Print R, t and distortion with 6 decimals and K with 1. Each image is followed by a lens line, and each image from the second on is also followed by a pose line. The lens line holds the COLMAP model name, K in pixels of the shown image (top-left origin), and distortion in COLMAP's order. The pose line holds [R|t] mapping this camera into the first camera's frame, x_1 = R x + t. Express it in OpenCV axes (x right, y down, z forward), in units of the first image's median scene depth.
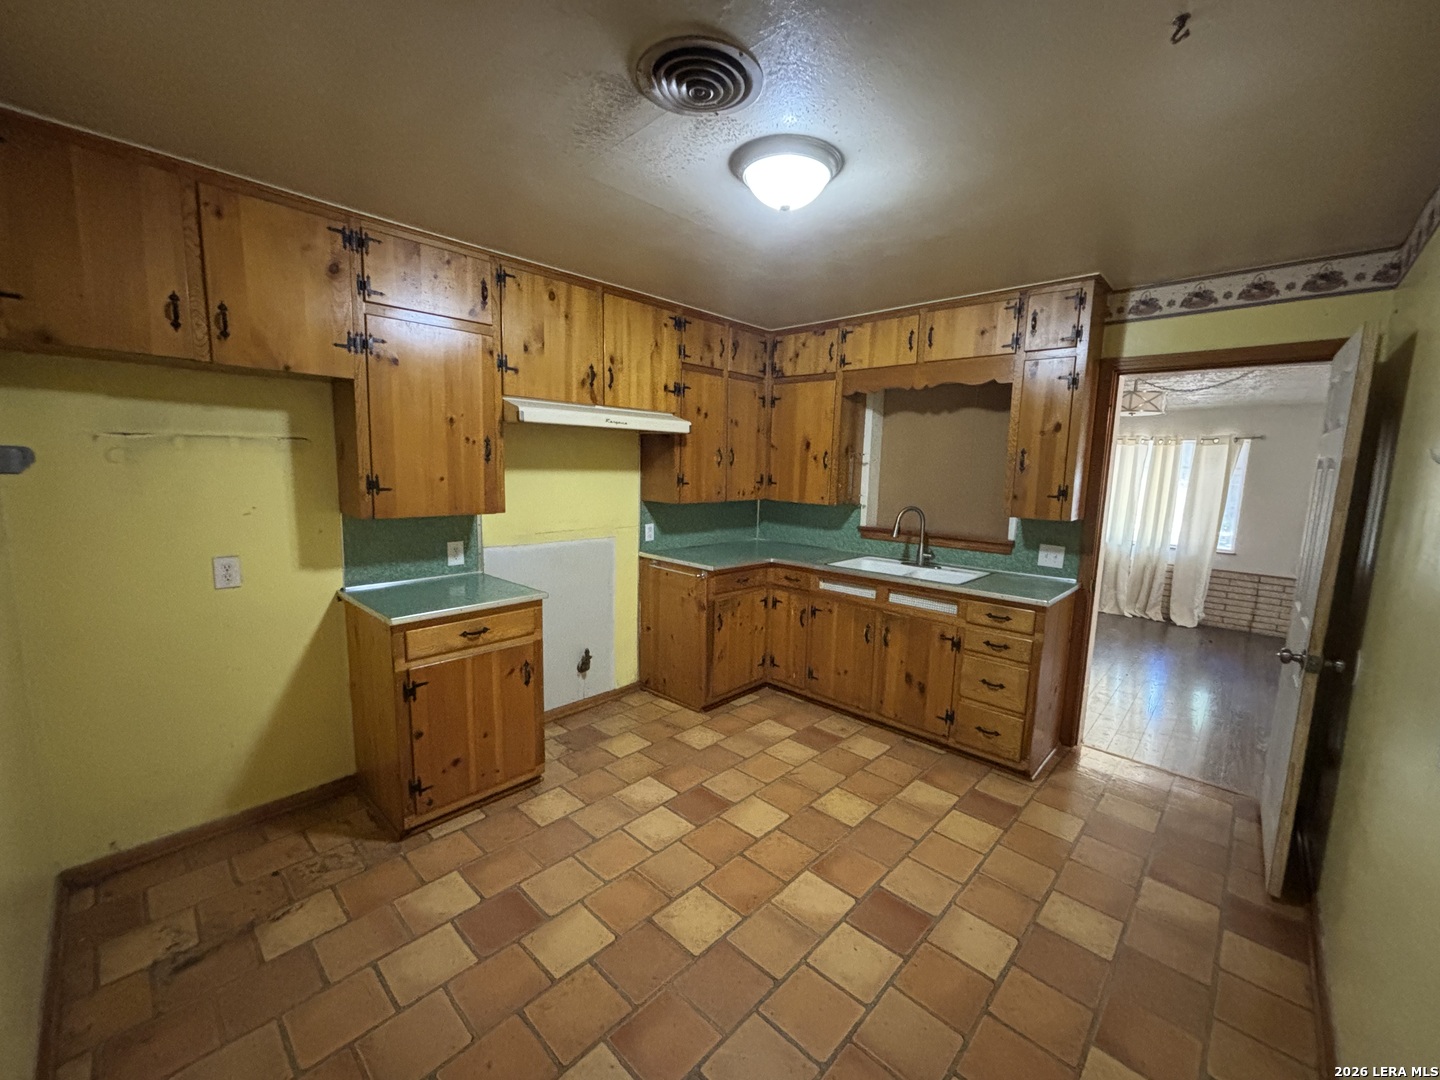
lens RADIAL K [[581.1, 0, 723.3], [0, 581.1, 542.8], [0, 0, 1]] dist [0.000208, -0.000100]
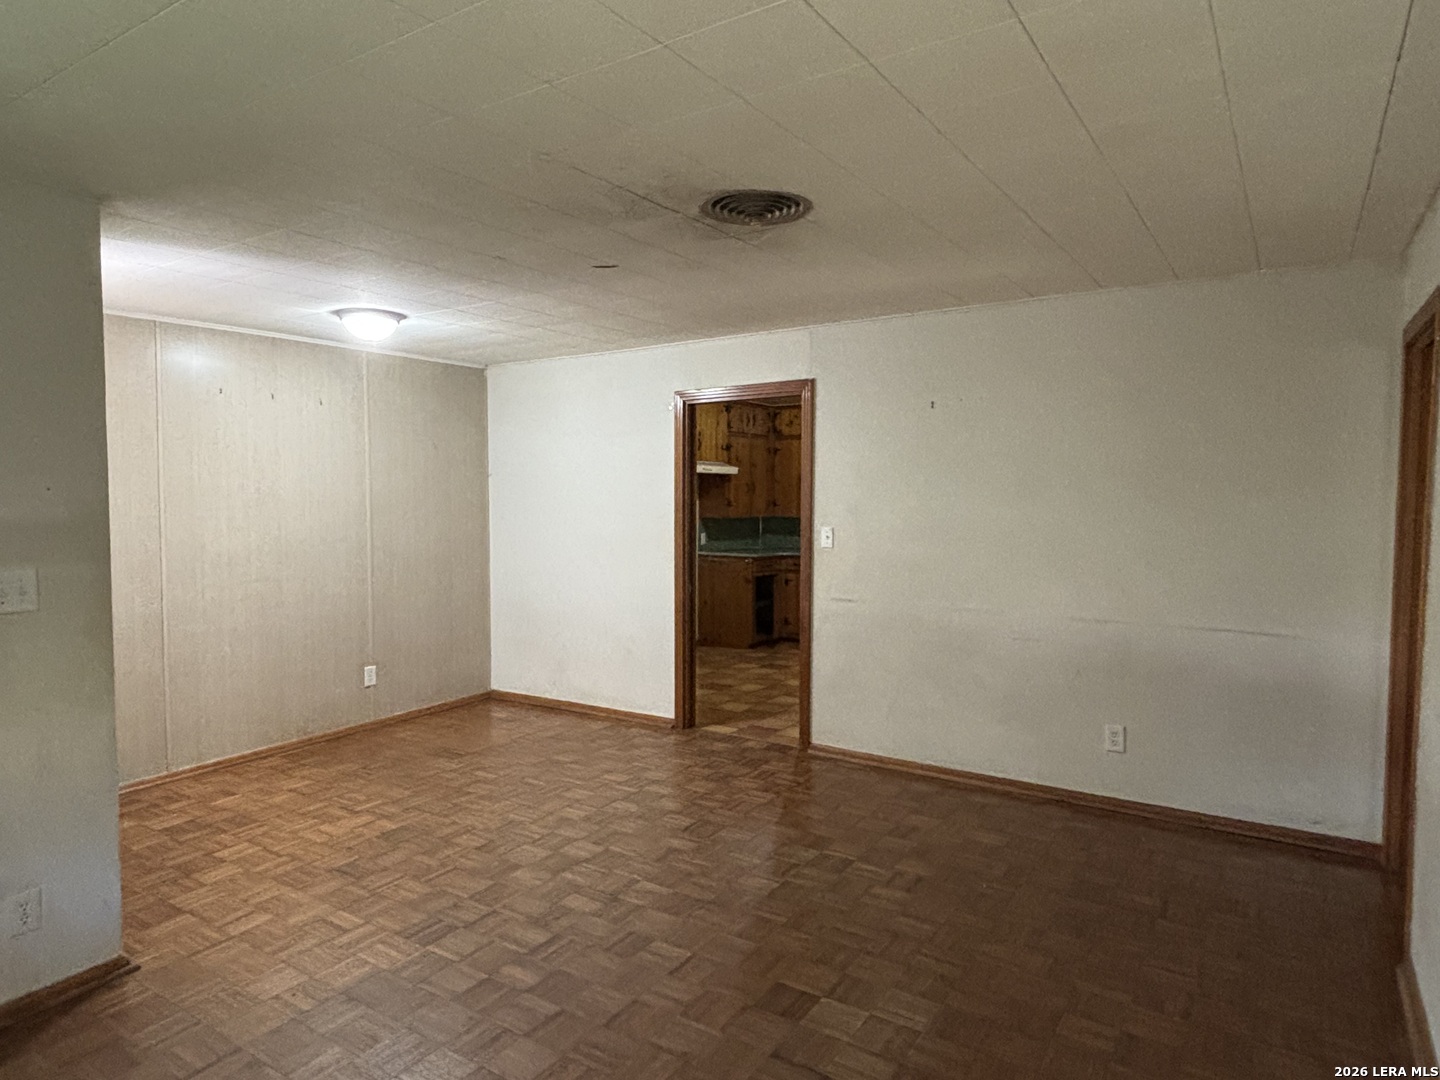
lens RADIAL K [[882.7, 0, 719.5], [0, 882.7, 538.1], [0, 0, 1]] dist [-0.001321, -0.000009]
pose [[0.983080, -0.036698, 0.179460, -0.541929], [0.053892, 0.994309, -0.091893, 0.209458], [-0.175067, 0.100010, 0.979464, -1.361763]]
